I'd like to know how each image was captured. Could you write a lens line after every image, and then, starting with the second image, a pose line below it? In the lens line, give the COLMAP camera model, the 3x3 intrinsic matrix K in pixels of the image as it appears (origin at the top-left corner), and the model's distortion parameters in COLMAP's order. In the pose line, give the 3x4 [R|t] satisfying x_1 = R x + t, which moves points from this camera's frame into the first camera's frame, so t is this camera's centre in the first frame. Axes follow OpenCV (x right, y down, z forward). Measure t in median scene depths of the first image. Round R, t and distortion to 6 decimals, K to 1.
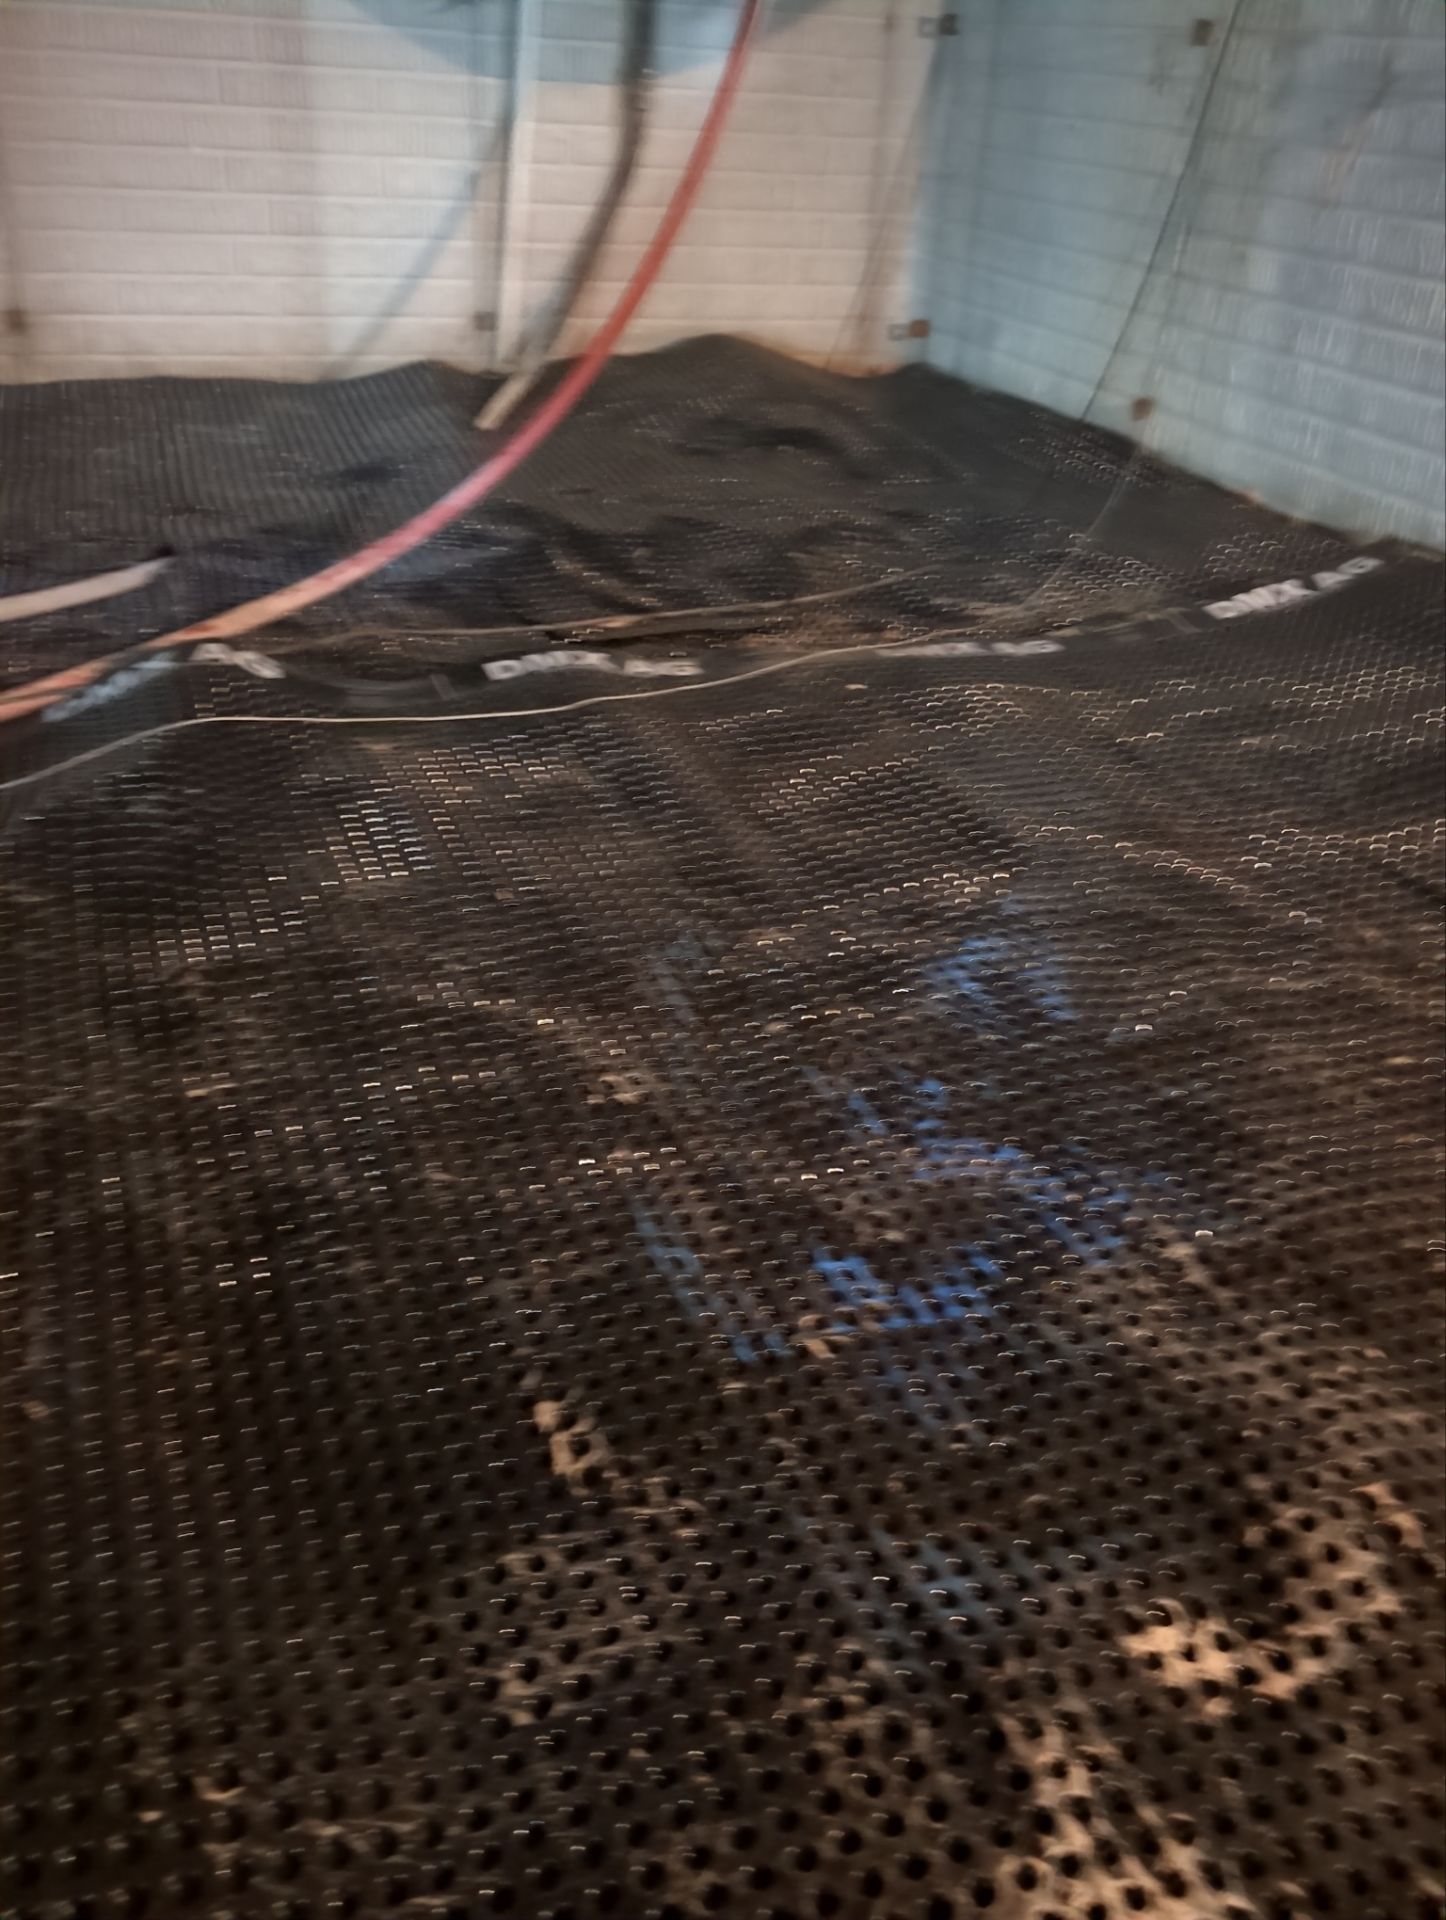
lens RADIAL K [[1619.4, 0, 732.2], [0, 1619.4, 960.2], [0, 0, 1]] dist [0.017816, -0.013527]
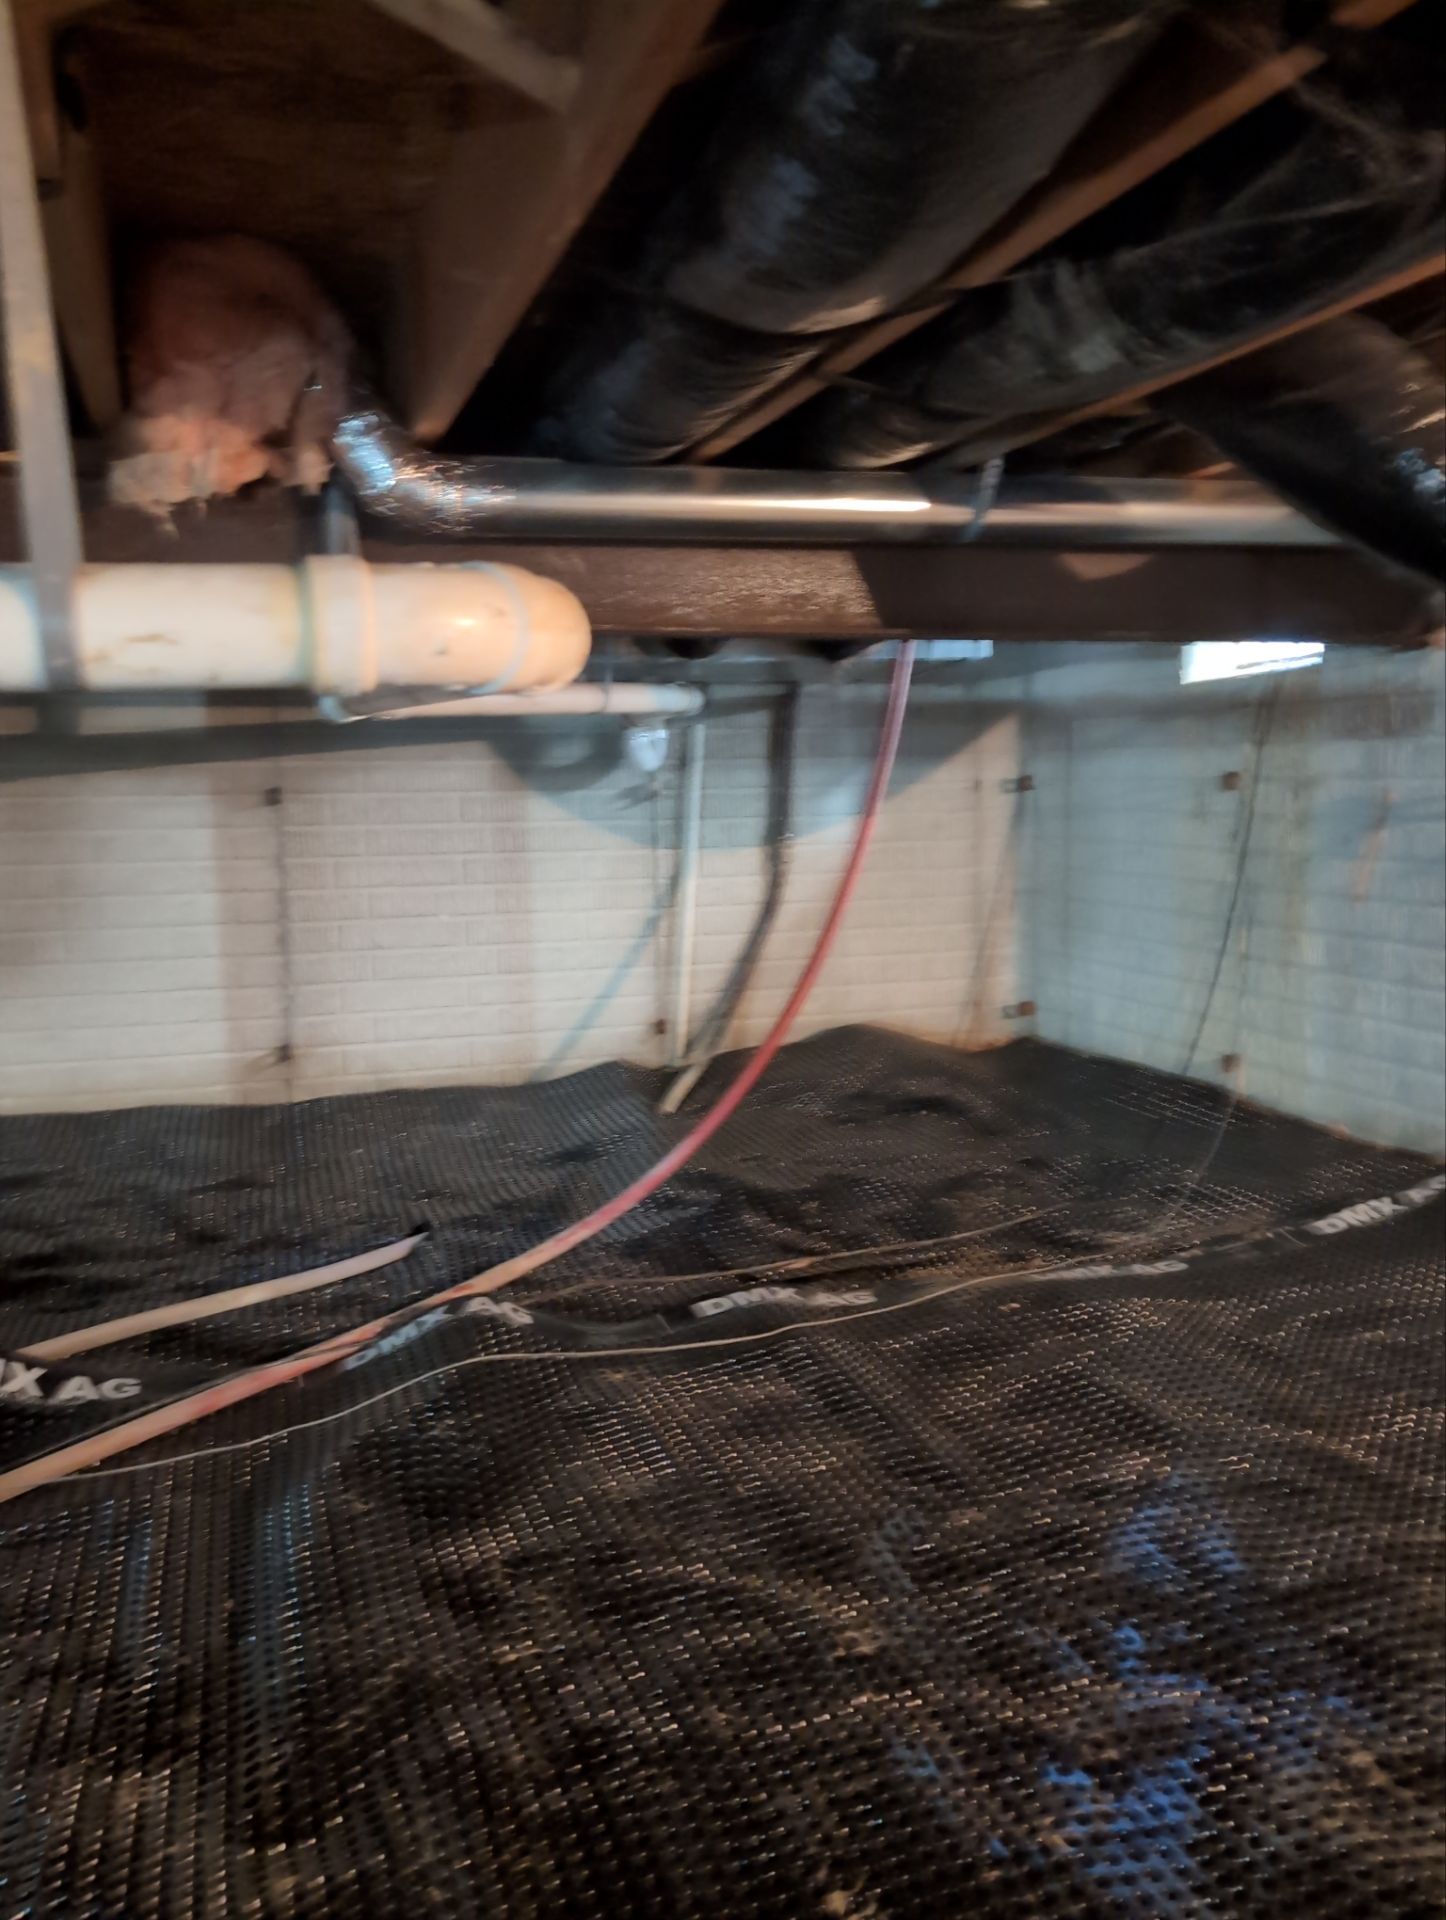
lens RADIAL K [[1473.3, 0, 720.1], [0, 1473.3, 1040.7], [0, 0, 1]] dist [-0.014109, -0.008843]
pose [[0.992917, -0.068016, -0.097414, -0.027769], [0.029461, 0.935263, -0.352727, 0.033202], [0.115099, 0.347358, 0.930642, -0.129442]]
